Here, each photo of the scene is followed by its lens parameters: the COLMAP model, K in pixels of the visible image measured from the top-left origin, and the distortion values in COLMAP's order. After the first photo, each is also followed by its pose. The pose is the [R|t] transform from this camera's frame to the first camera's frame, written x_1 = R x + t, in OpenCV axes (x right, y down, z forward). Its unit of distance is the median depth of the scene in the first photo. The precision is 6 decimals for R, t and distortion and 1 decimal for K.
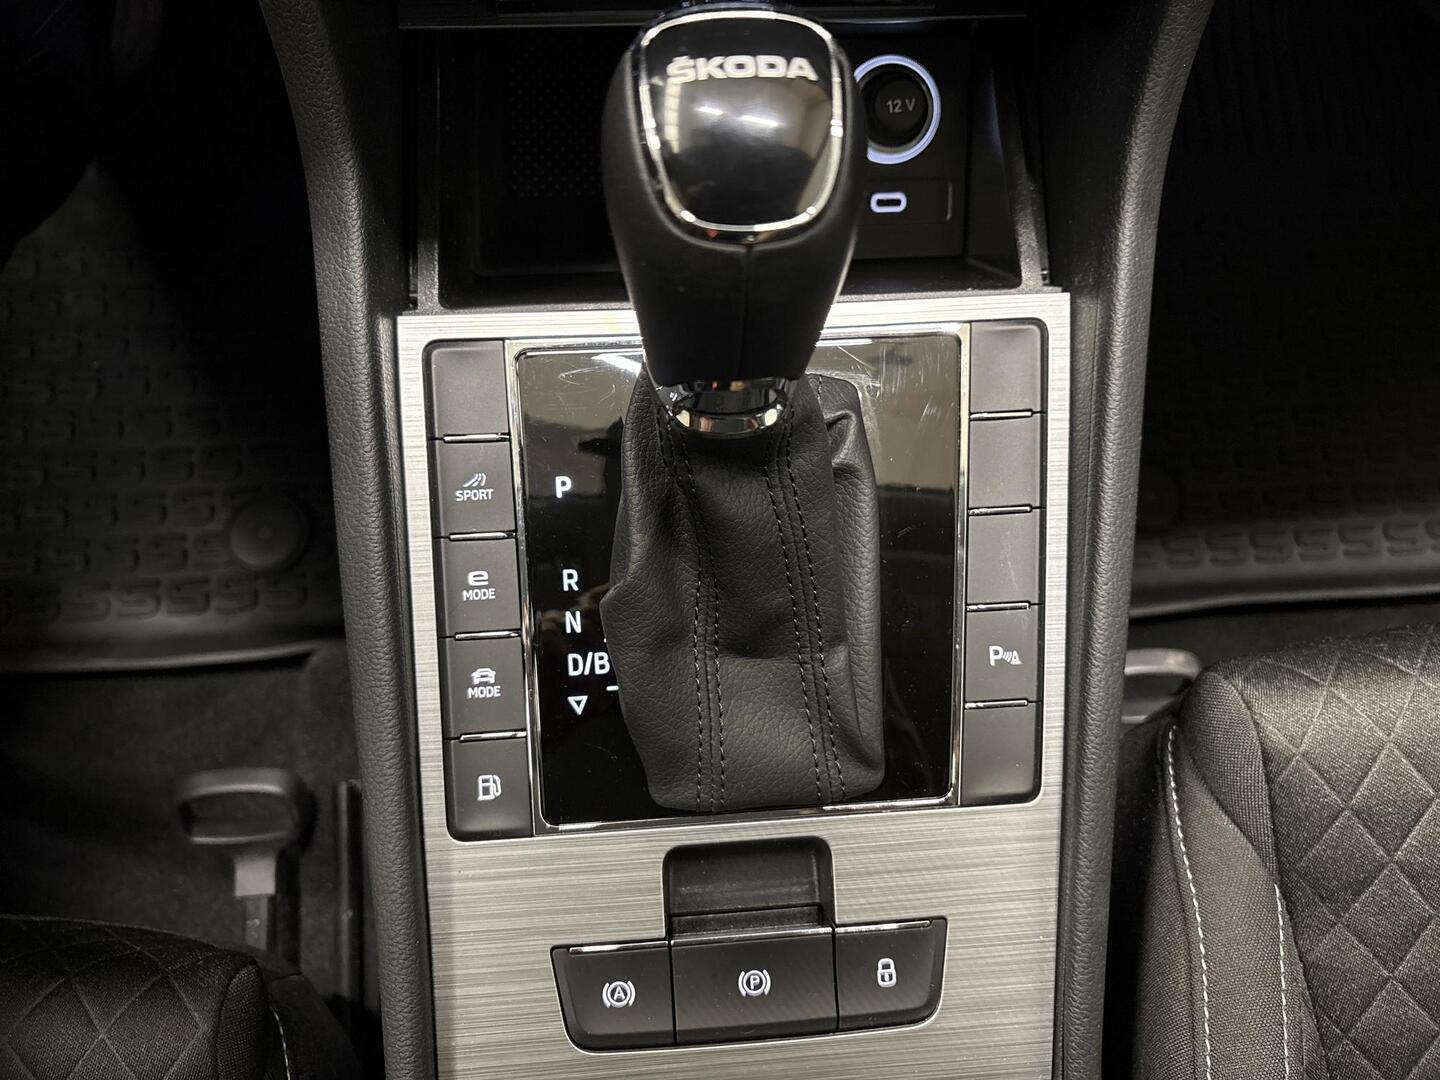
lens RADIAL K [[1097.1, 0, 720.0], [0, 1097.1, 540.0], [0, 0, 1]] dist [0.003443, 0.004134]
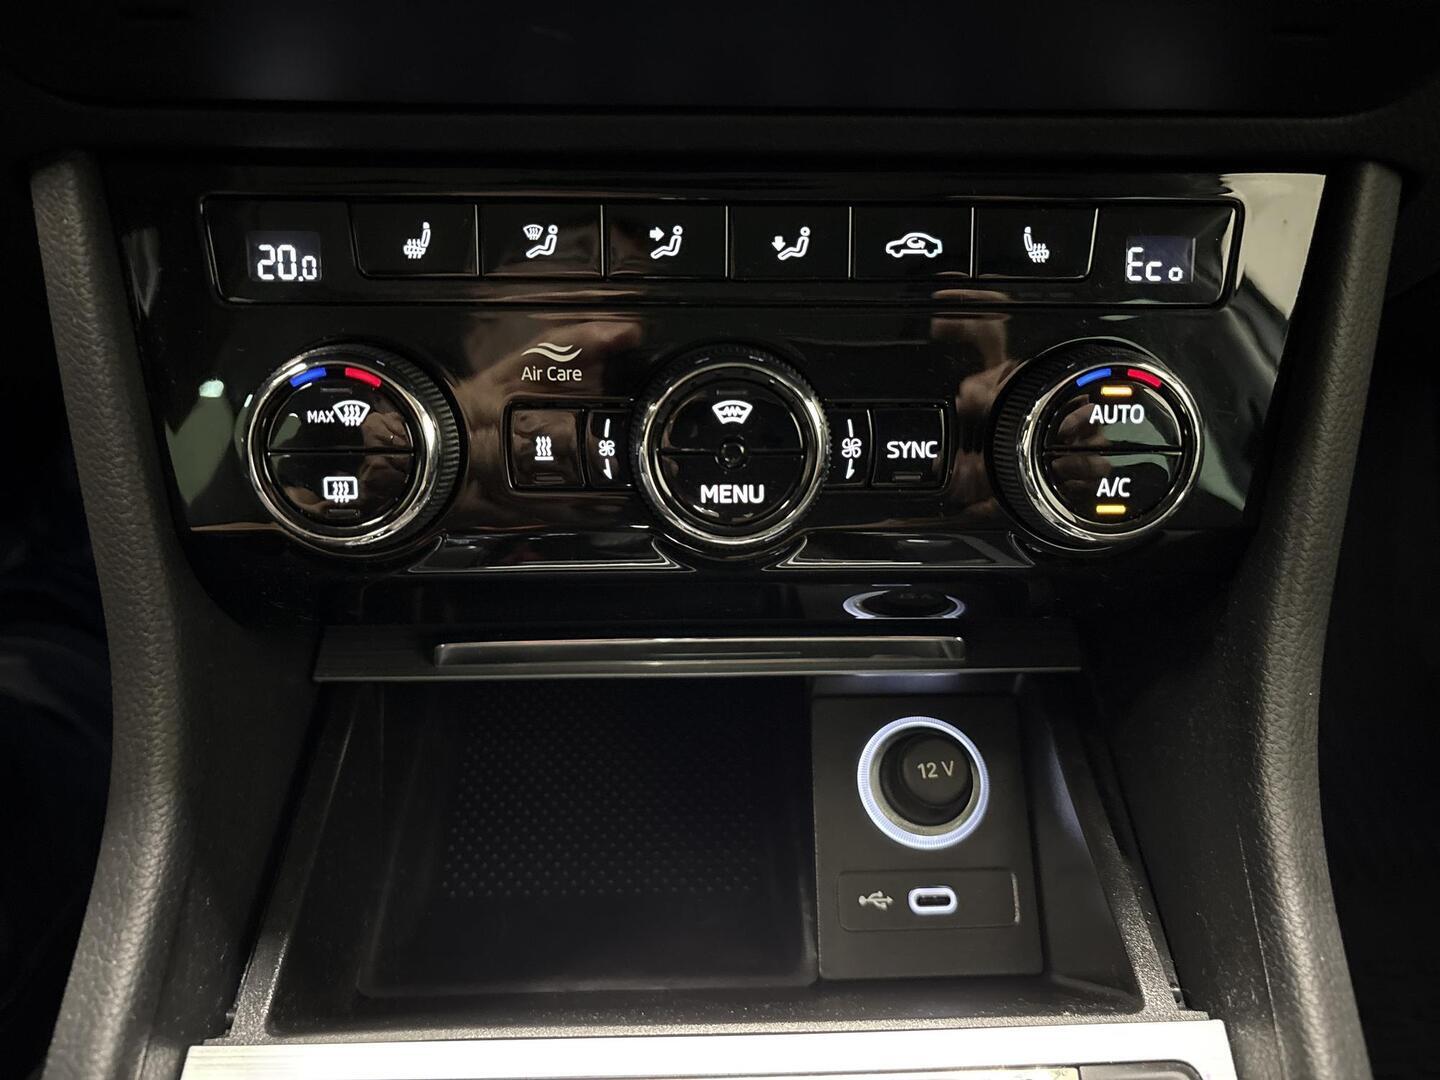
lens RADIAL K [[1160.6, 0, 720.0], [0, 1160.6, 540.0], [0, 0, 1]] dist [0.003405, -0.005129]
pose [[0.999475, -0.004703, -0.032071, 0.042665], [-0.015780, 0.793645, -0.608177, -0.026455], [0.028313, 0.608364, 0.793153, 0.267553]]
